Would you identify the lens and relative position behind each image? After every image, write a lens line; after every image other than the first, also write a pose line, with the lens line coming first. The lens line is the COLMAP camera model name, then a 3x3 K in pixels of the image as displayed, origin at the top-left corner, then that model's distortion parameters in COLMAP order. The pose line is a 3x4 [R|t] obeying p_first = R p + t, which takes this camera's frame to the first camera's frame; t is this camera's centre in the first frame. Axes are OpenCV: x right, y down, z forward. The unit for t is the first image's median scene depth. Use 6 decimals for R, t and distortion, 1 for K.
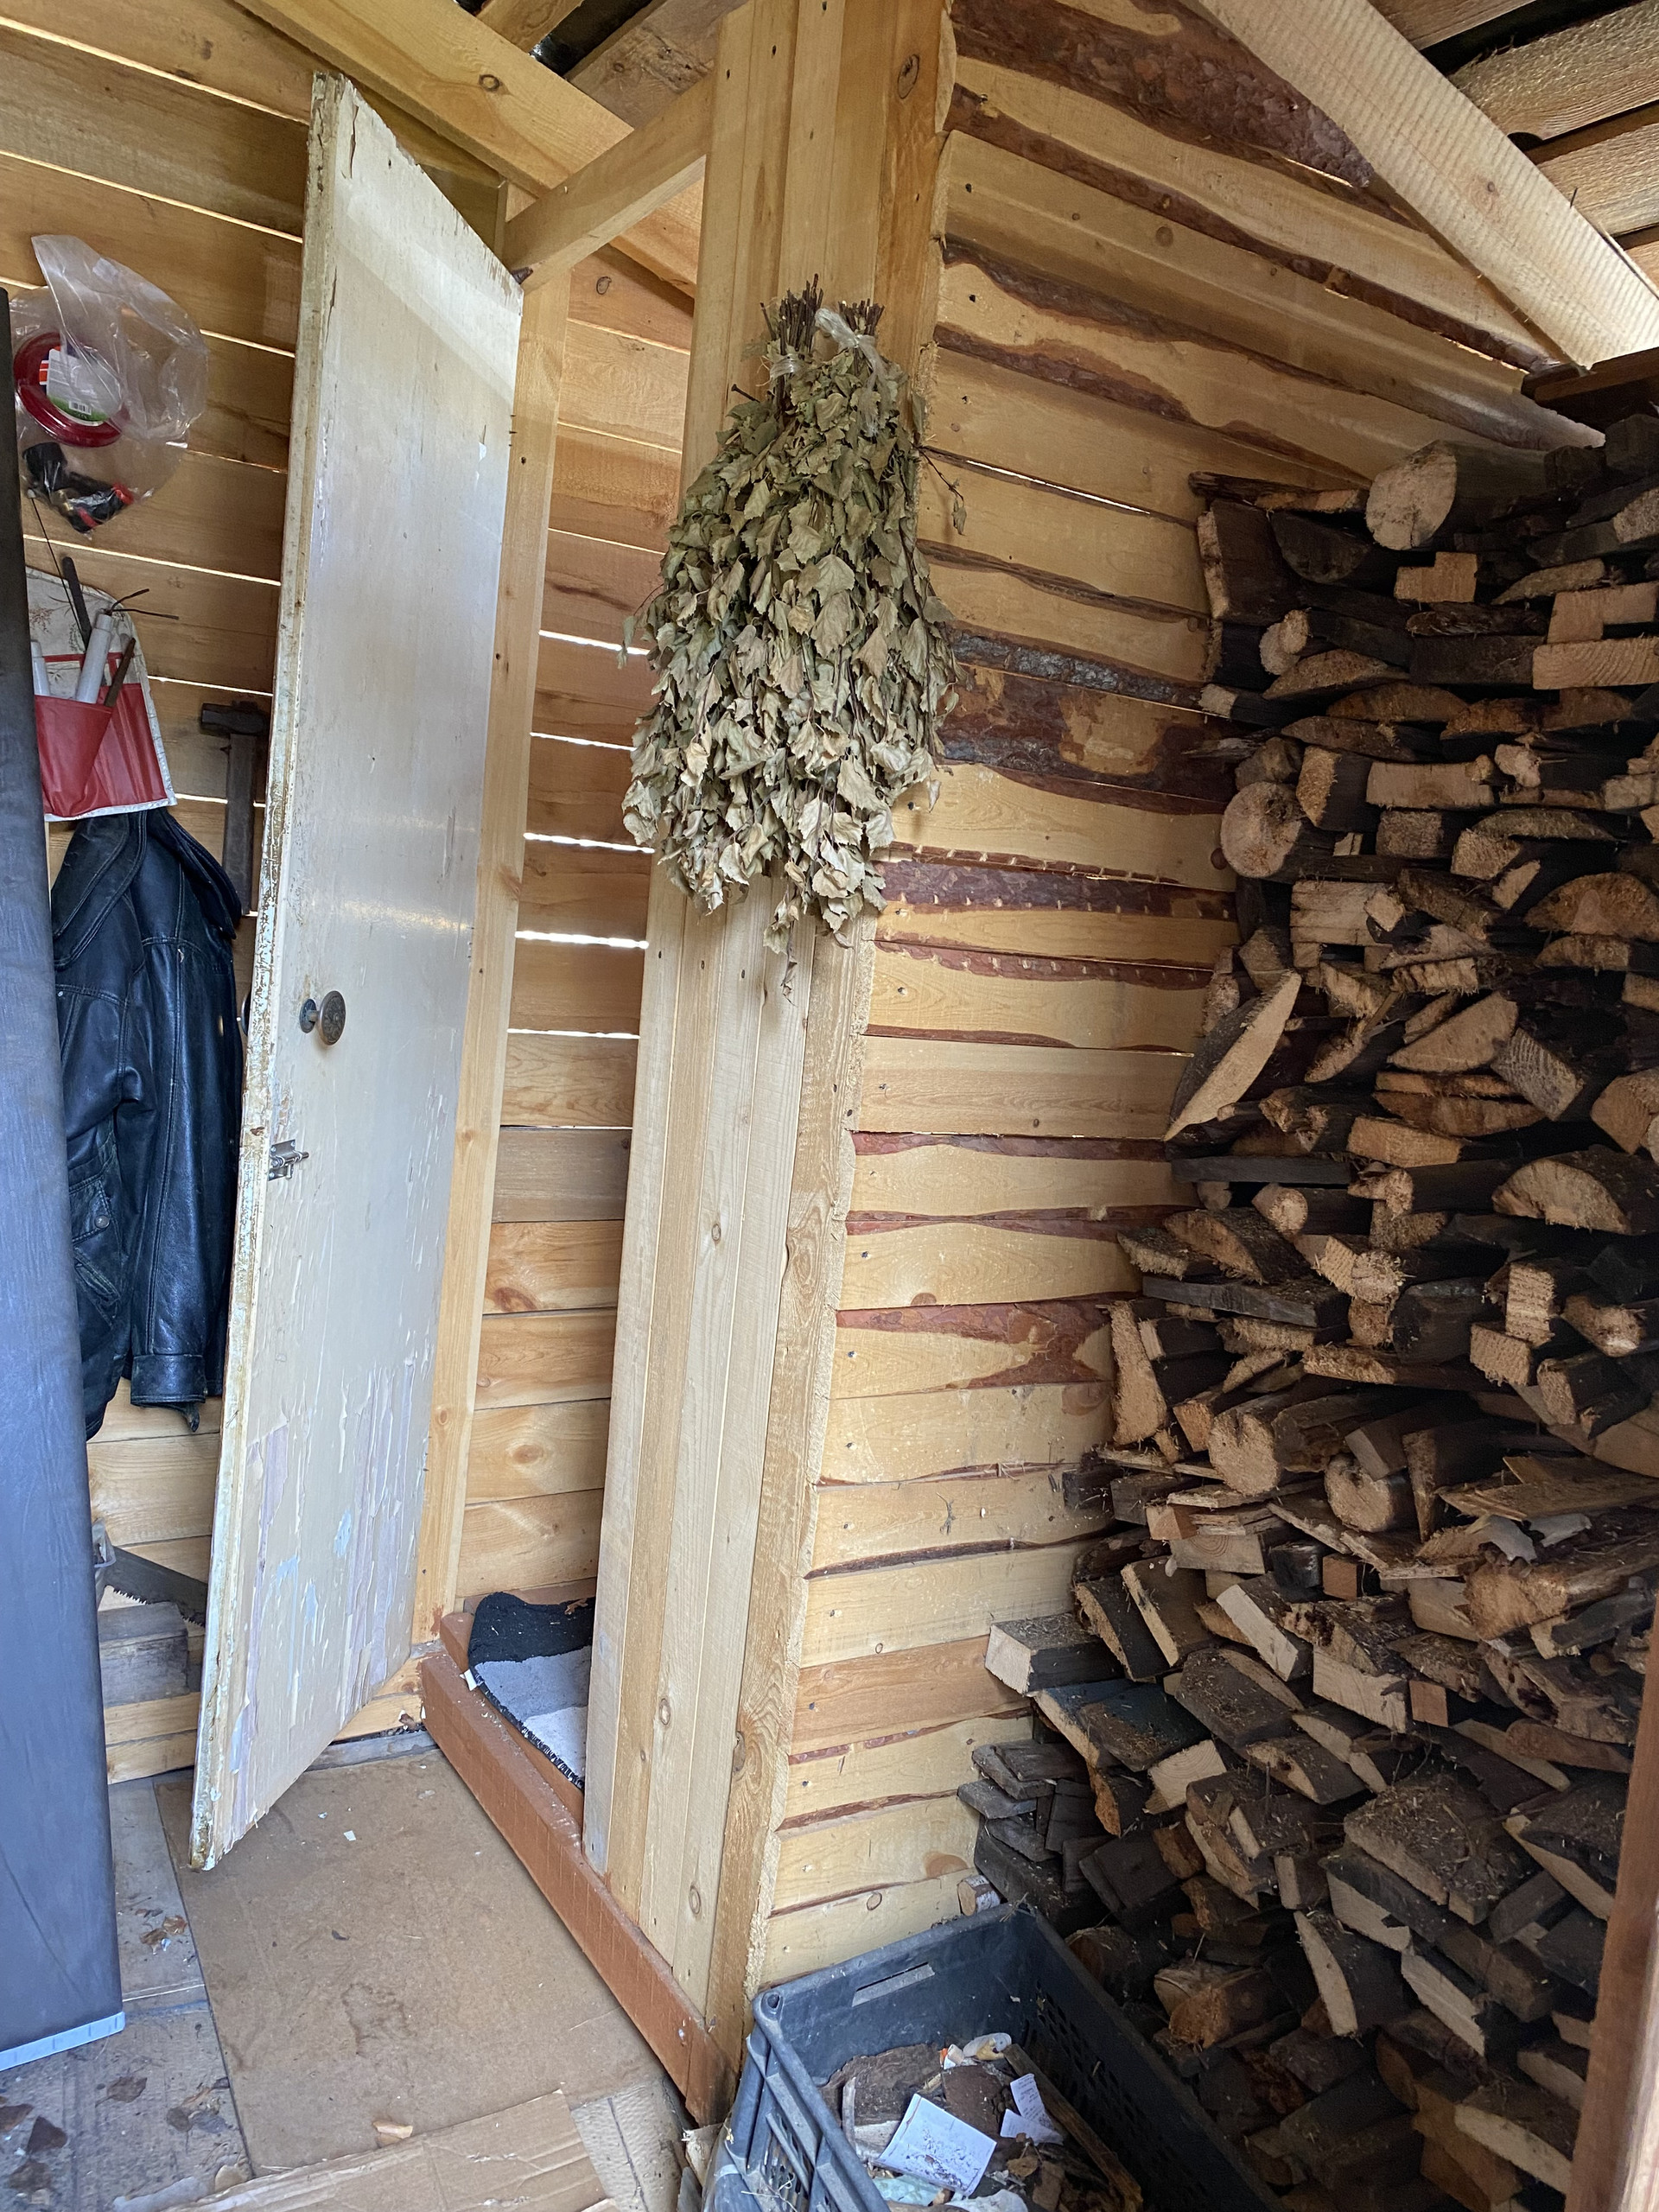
lens RADIAL K [[1699.1, 0, 834.7], [0, 1699.1, 1111.0], [0, 0, 1]] dist [0.043768, -0.036157]
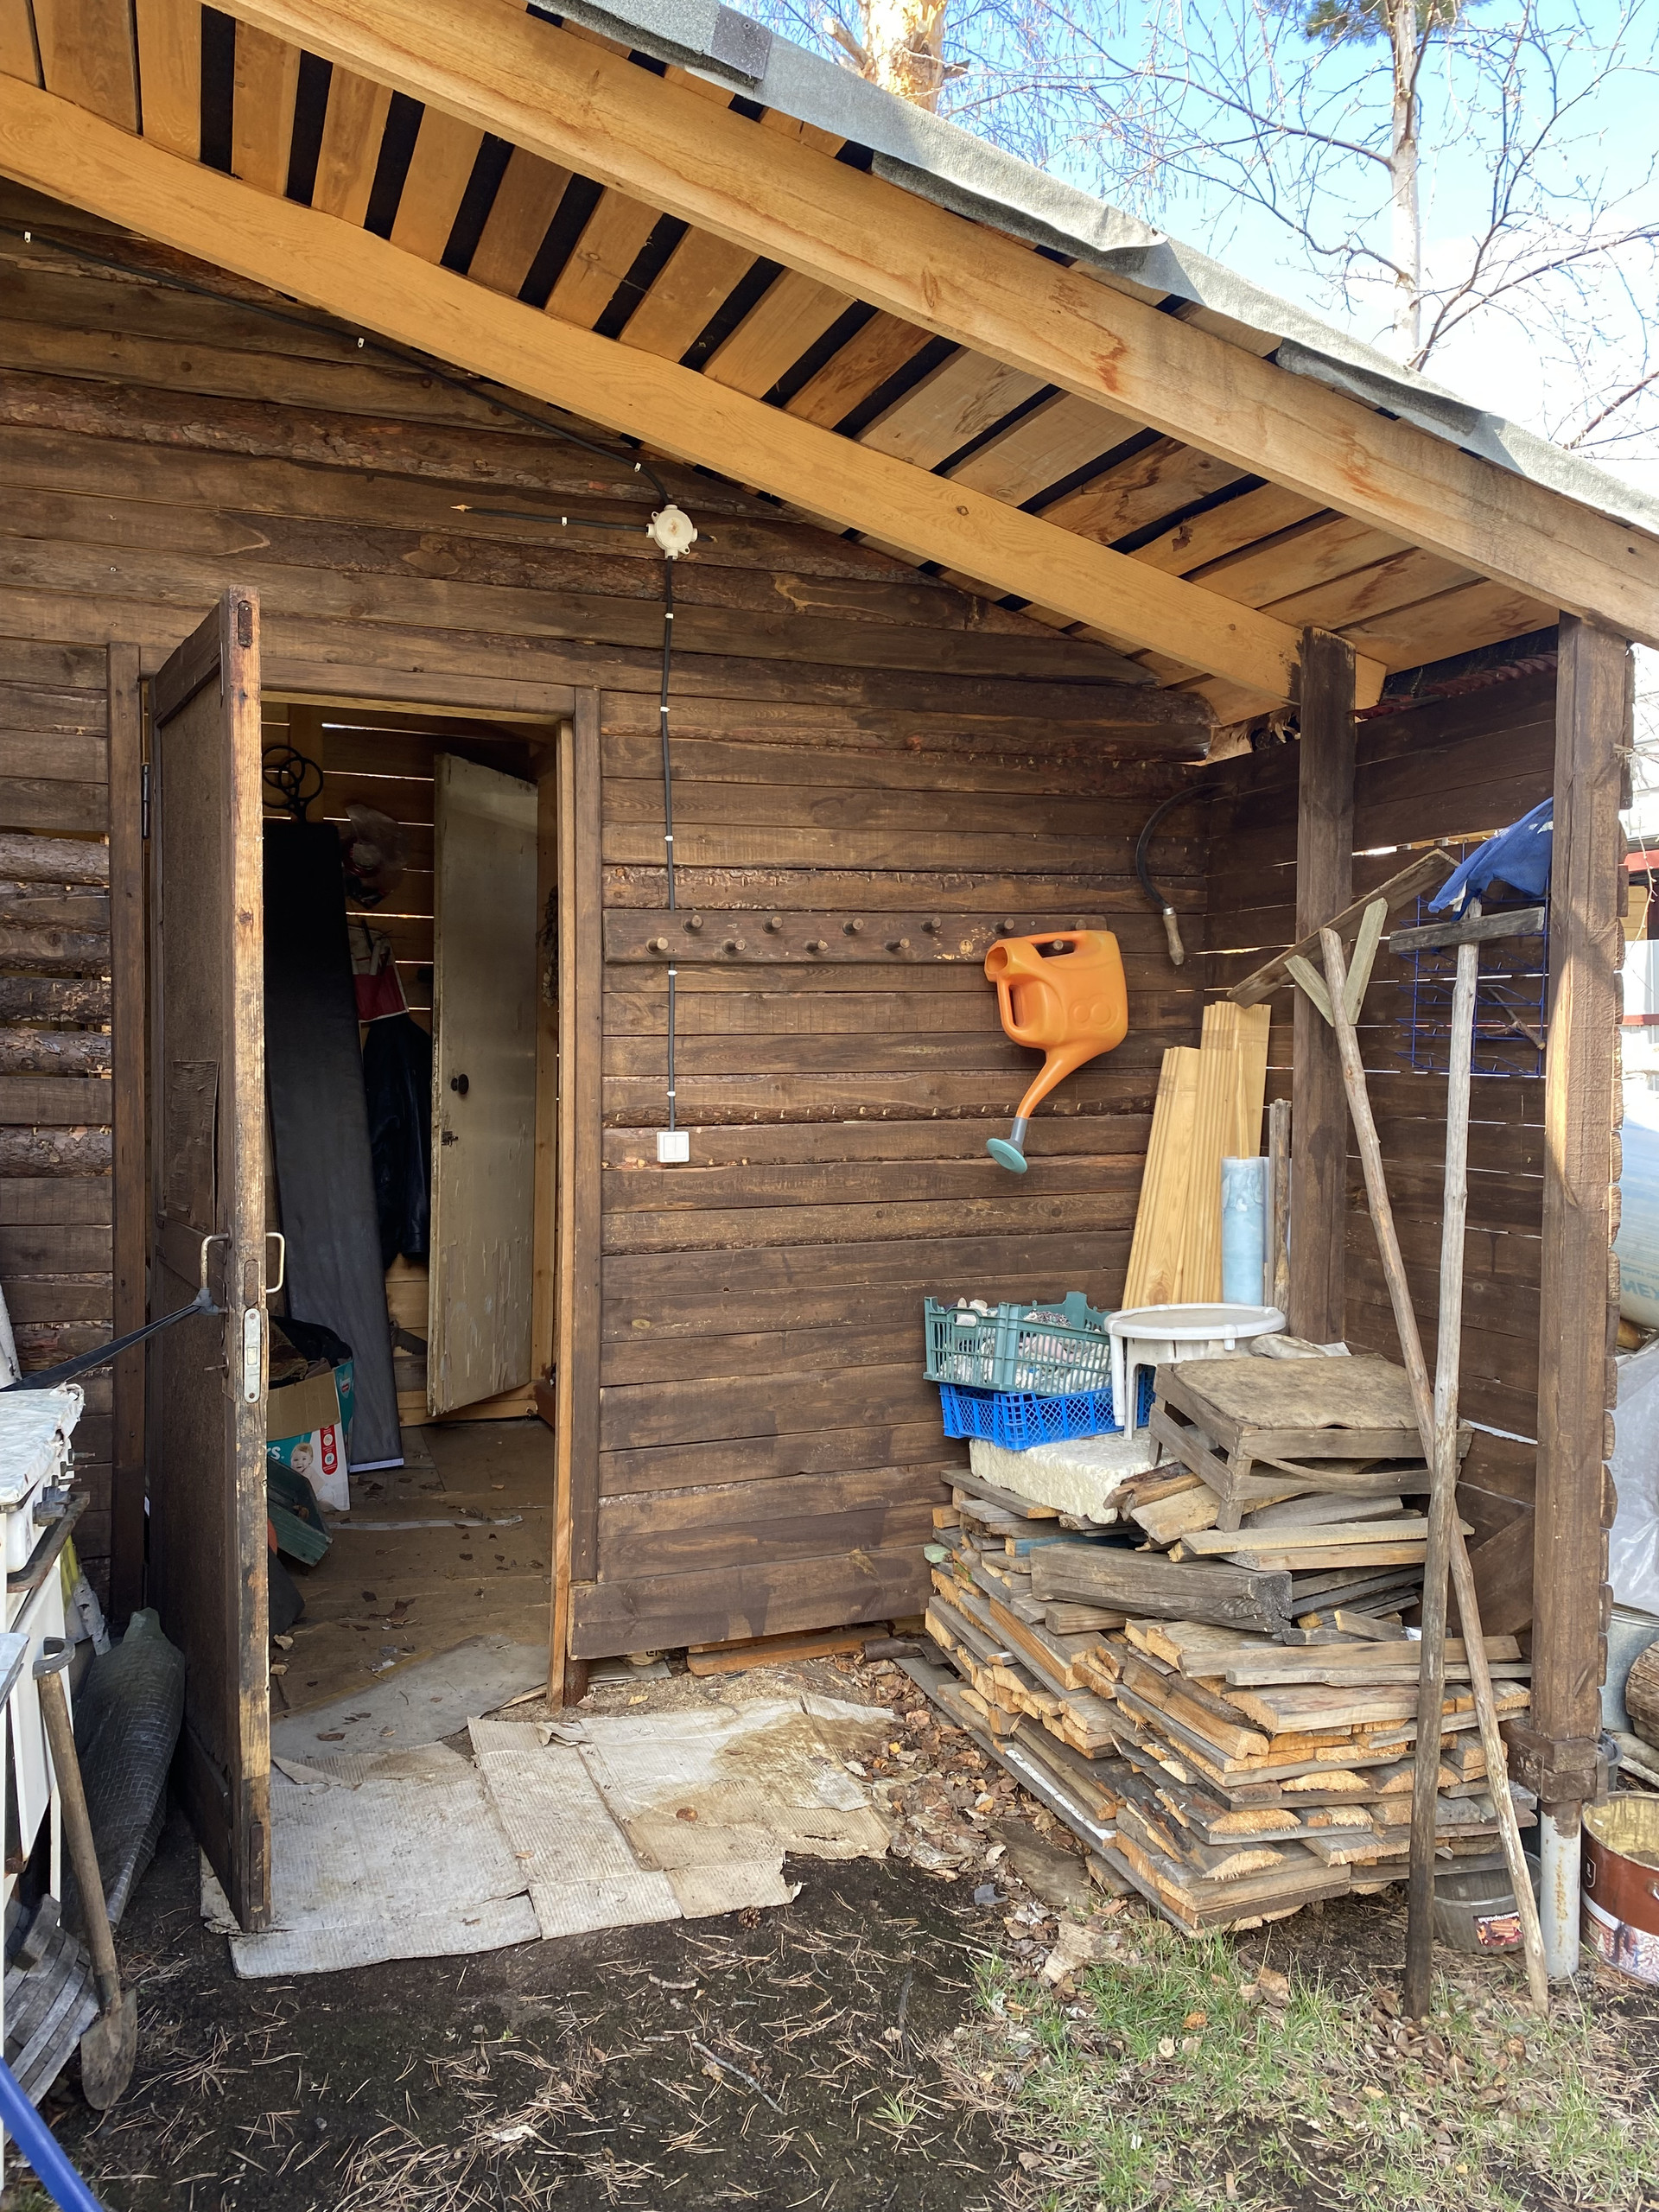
lens RADIAL K [[1699.1, 0, 821.7], [0, 1699.1, 1096.3], [0, 0, 1]] dist [0.043768, -0.036157]
pose [[0.981460, -0.091532, -0.168401, 0.616038], [0.072752, 0.990755, -0.114504, 0.272745], [0.177325, 0.100129, 0.979045, -1.315378]]
